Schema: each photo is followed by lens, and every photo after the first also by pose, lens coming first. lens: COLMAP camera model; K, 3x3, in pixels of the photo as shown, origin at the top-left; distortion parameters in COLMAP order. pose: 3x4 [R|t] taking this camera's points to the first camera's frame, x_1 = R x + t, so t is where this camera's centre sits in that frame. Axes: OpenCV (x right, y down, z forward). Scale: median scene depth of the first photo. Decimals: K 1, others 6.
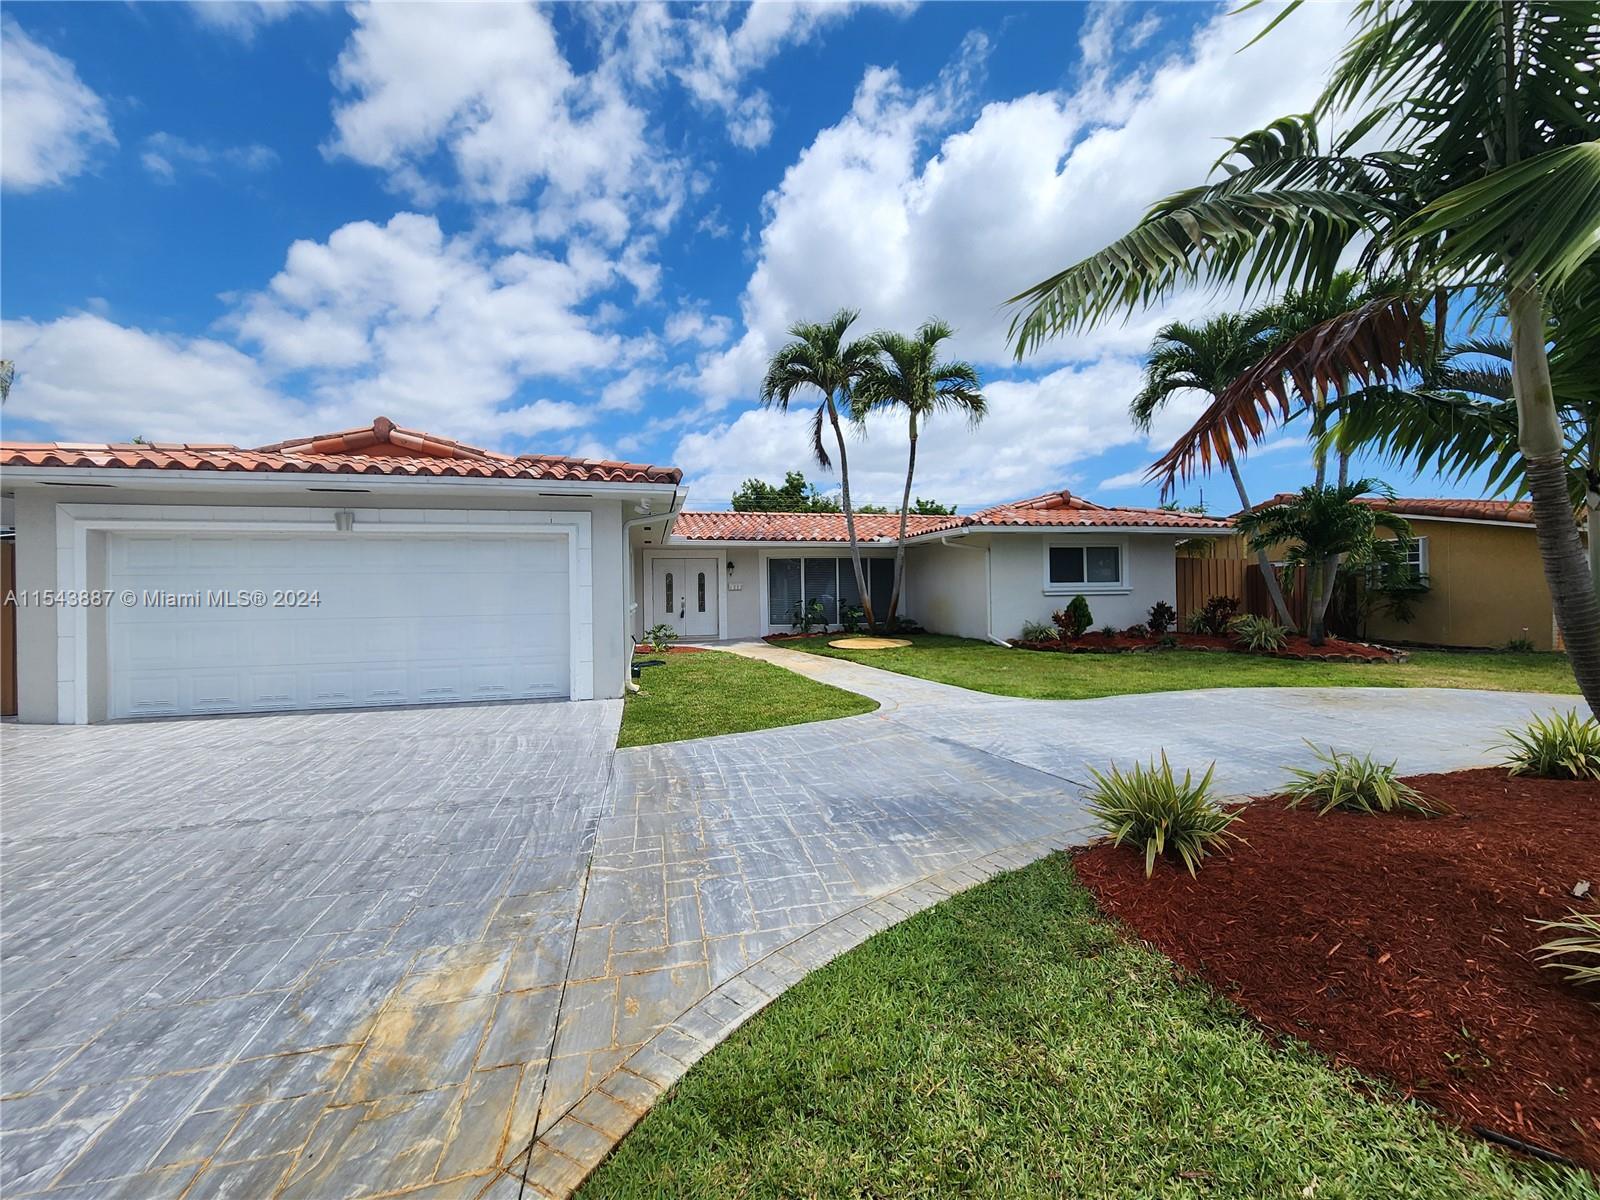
lens RADIAL K [[654.6, 0, 797.7], [0, 654.6, 611.8], [0, 0, 1]] dist [0.007255, -0.003314]
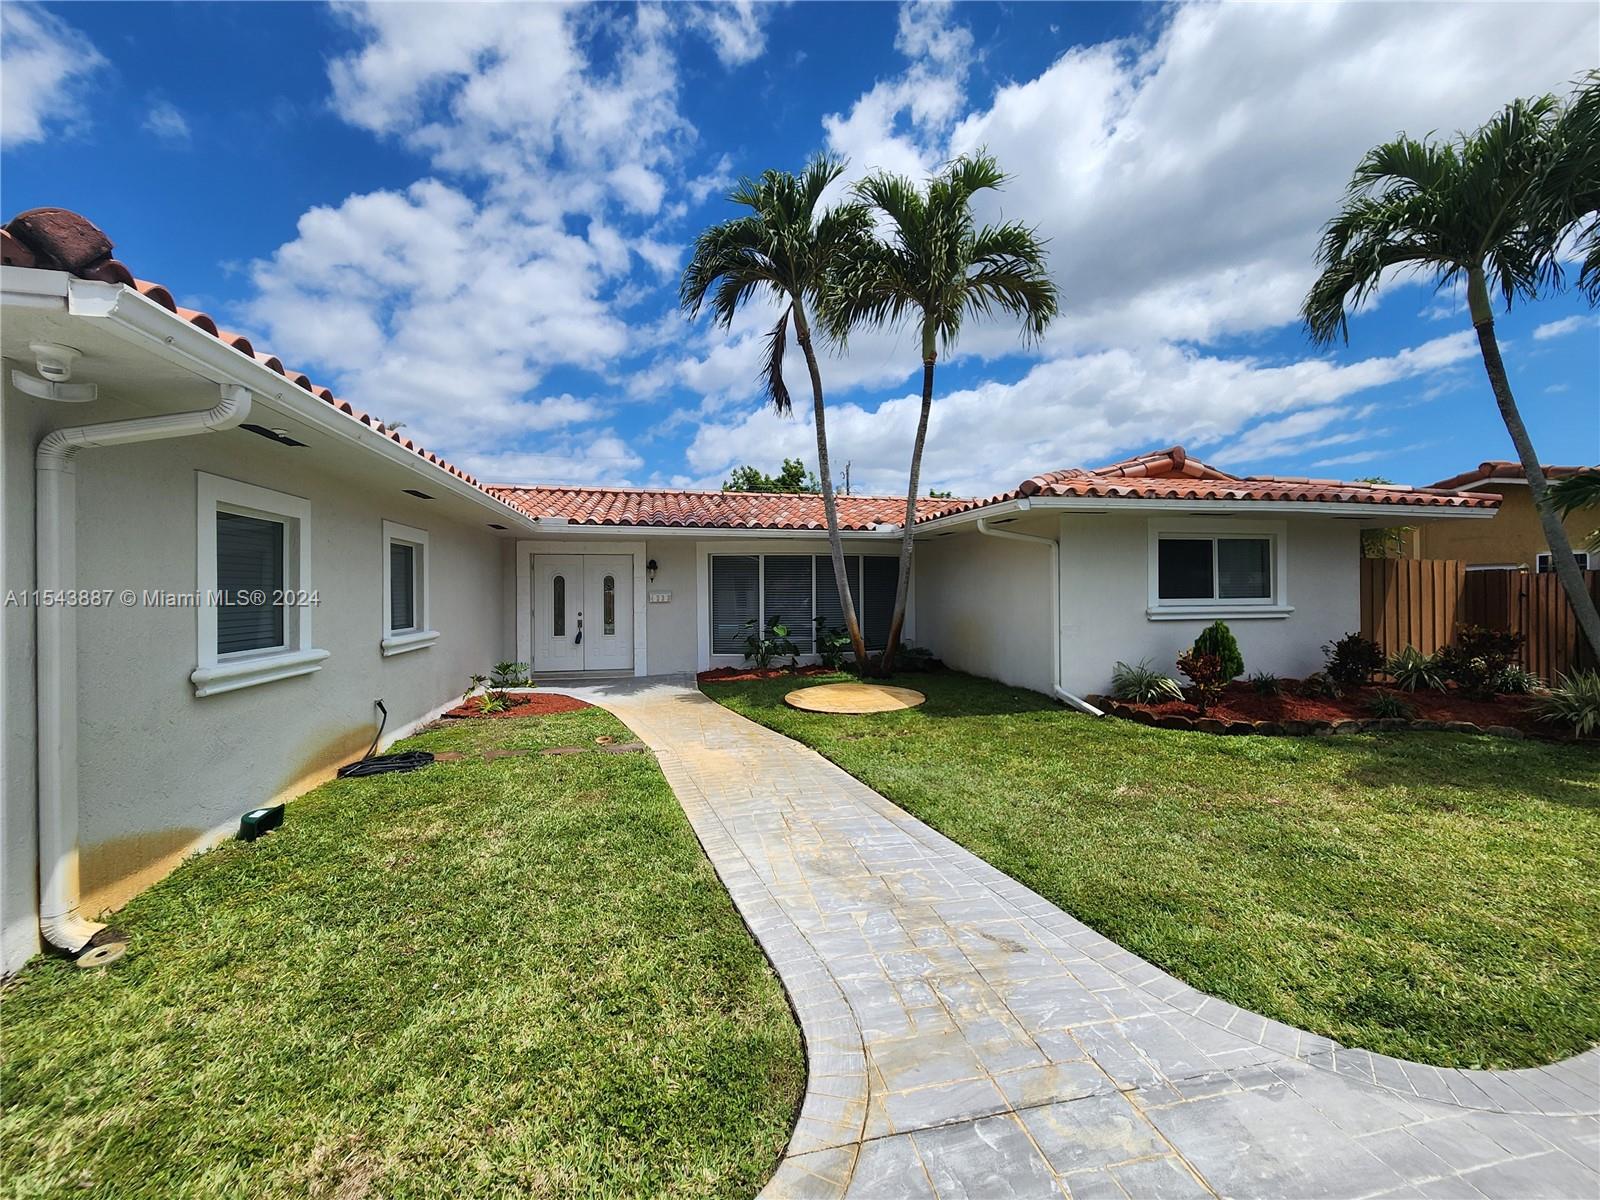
lens RADIAL K [[654.6, 0, 794.9], [0, 654.6, 600.9], [0, 0, 1]] dist [0.007255, -0.003314]
pose [[0.999060, 0.008164, -0.042570, 0.075251], [-0.008393, 0.999951, -0.005206, -0.034189], [0.042526, 0.005558, 0.999080, 0.364449]]
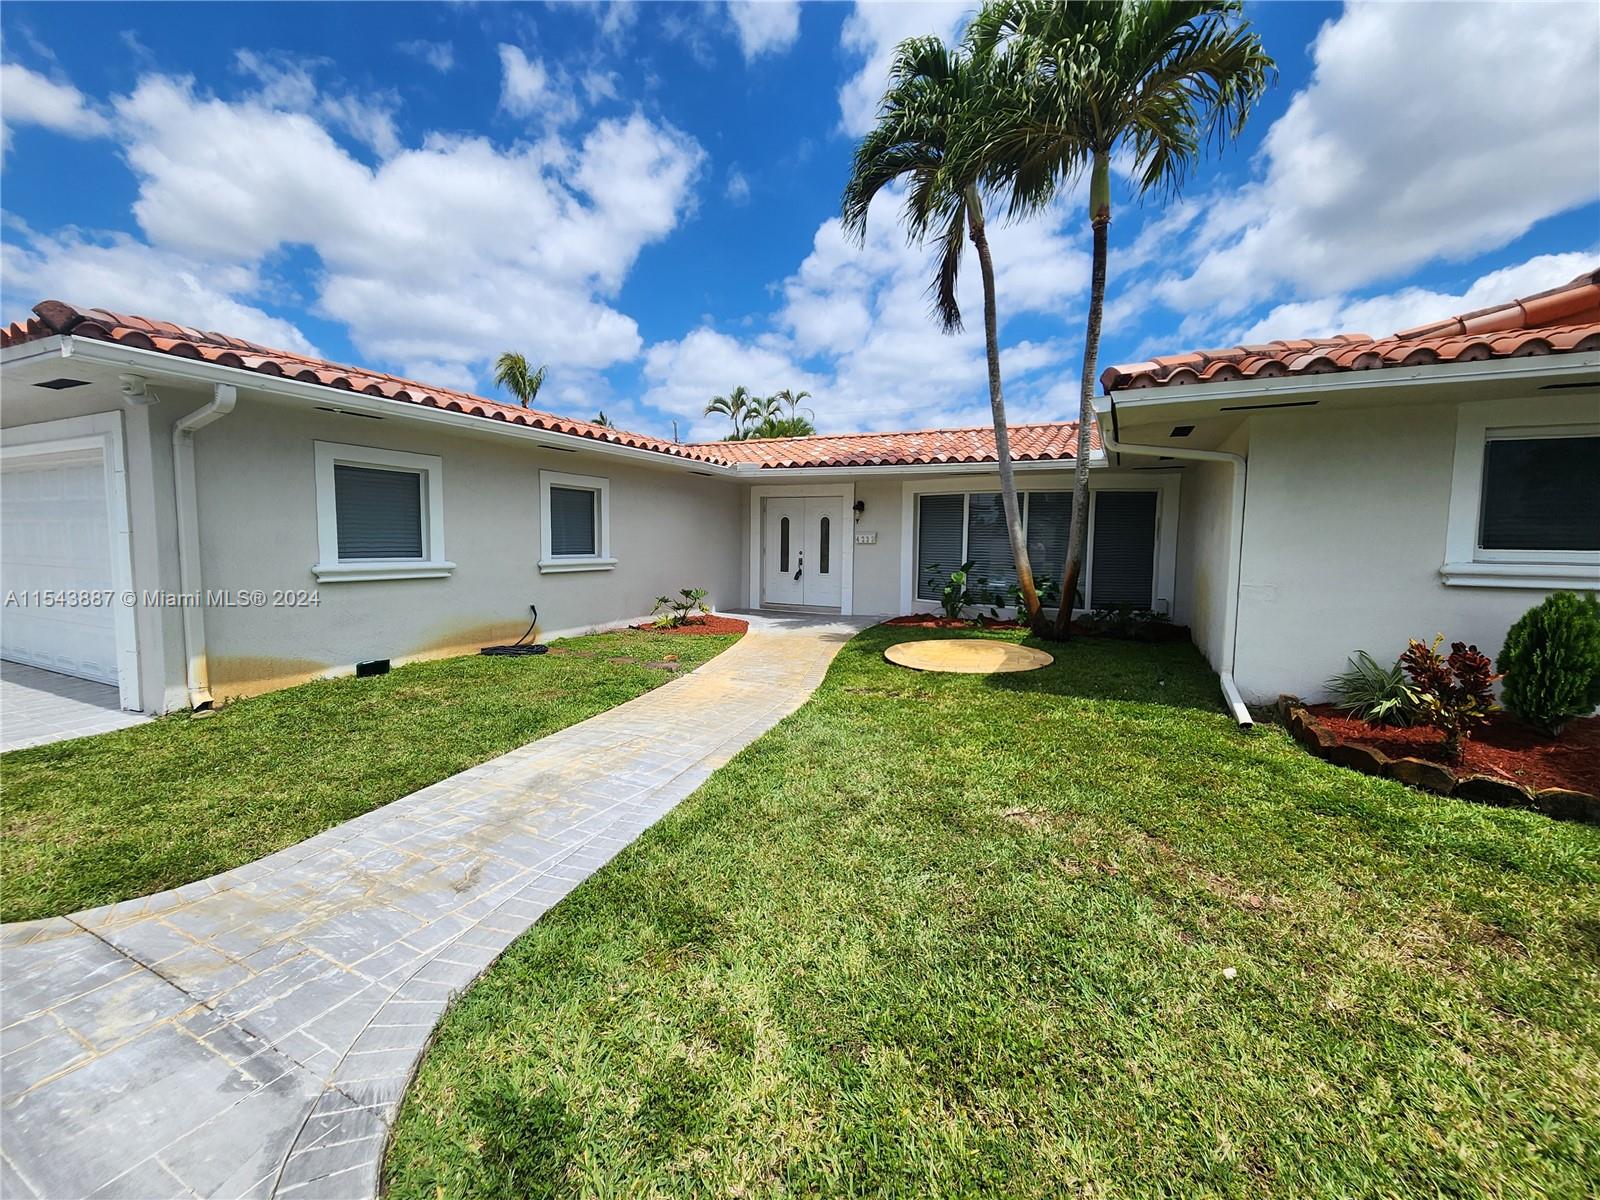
lens RADIAL K [[654.6, 0, 816.7], [0, 654.6, 582.1], [0, 0, 1]] dist [0.007255, -0.003314]
pose [[0.761078, 0.064623, -0.645433, 0.322656], [-0.037126, 0.997734, 0.056118, -0.031305], [0.647597, -0.018748, 0.761753, 0.489407]]
